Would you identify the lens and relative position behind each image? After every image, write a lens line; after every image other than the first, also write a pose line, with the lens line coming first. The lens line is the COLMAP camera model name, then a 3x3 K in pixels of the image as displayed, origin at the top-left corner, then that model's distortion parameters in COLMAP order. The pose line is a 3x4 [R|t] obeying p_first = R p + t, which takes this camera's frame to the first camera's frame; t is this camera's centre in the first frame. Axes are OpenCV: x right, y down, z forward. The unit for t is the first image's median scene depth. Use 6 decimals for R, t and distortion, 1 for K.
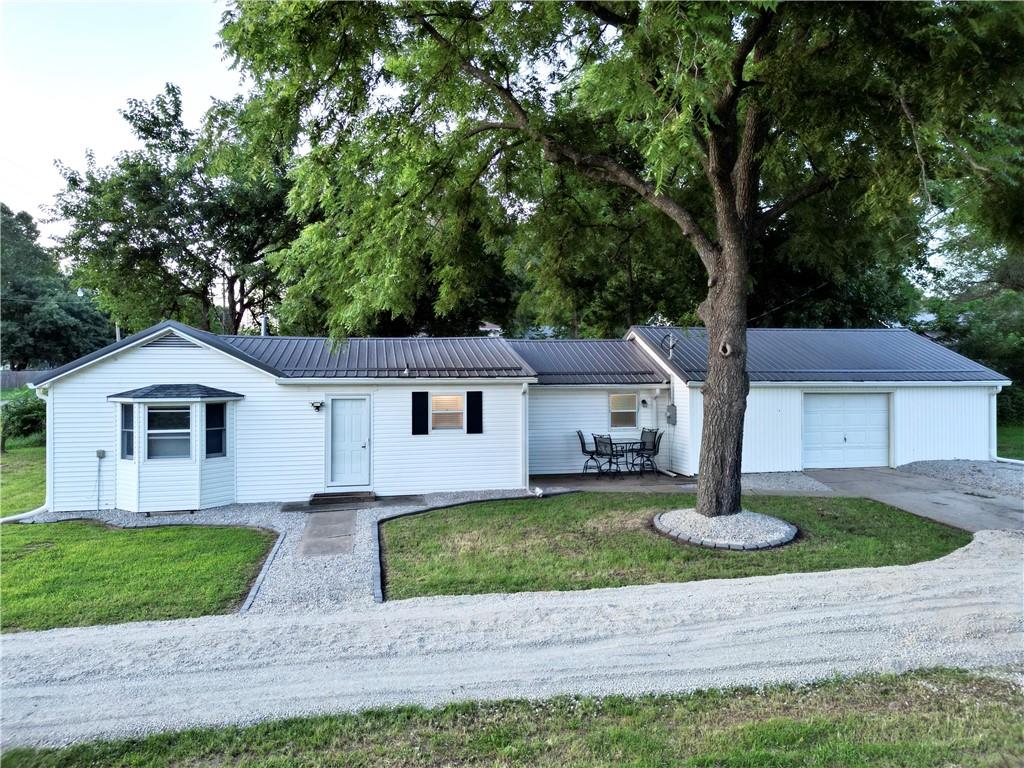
lens RADIAL K [[716.2, 0, 512.0], [0, 716.2, 384.0], [0, 0, 1]] dist [0.091071, 0.000041]
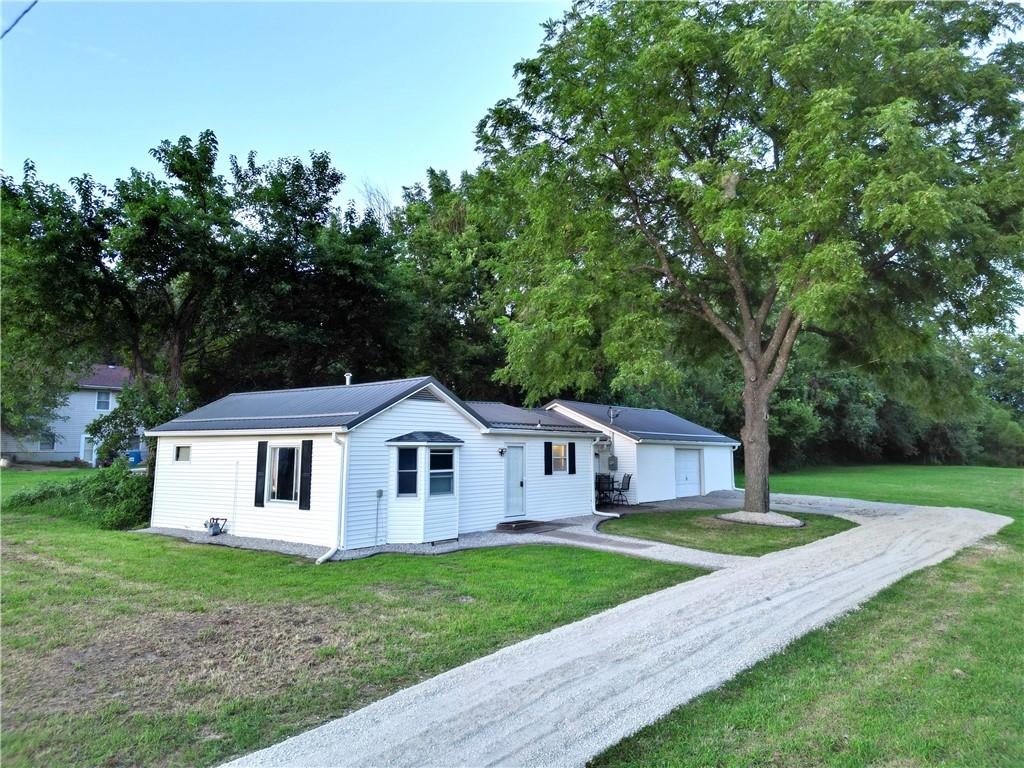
lens RADIAL K [[716.2, 0, 512.0], [0, 716.2, 384.0], [0, 0, 1]] dist [0.091071, 0.000041]
pose [[0.790698, 0.065120, 0.608733, -1.009910], [-0.008356, 0.995382, -0.095629, 0.032256], [-0.612149, 0.070527, 0.787591, 0.010941]]
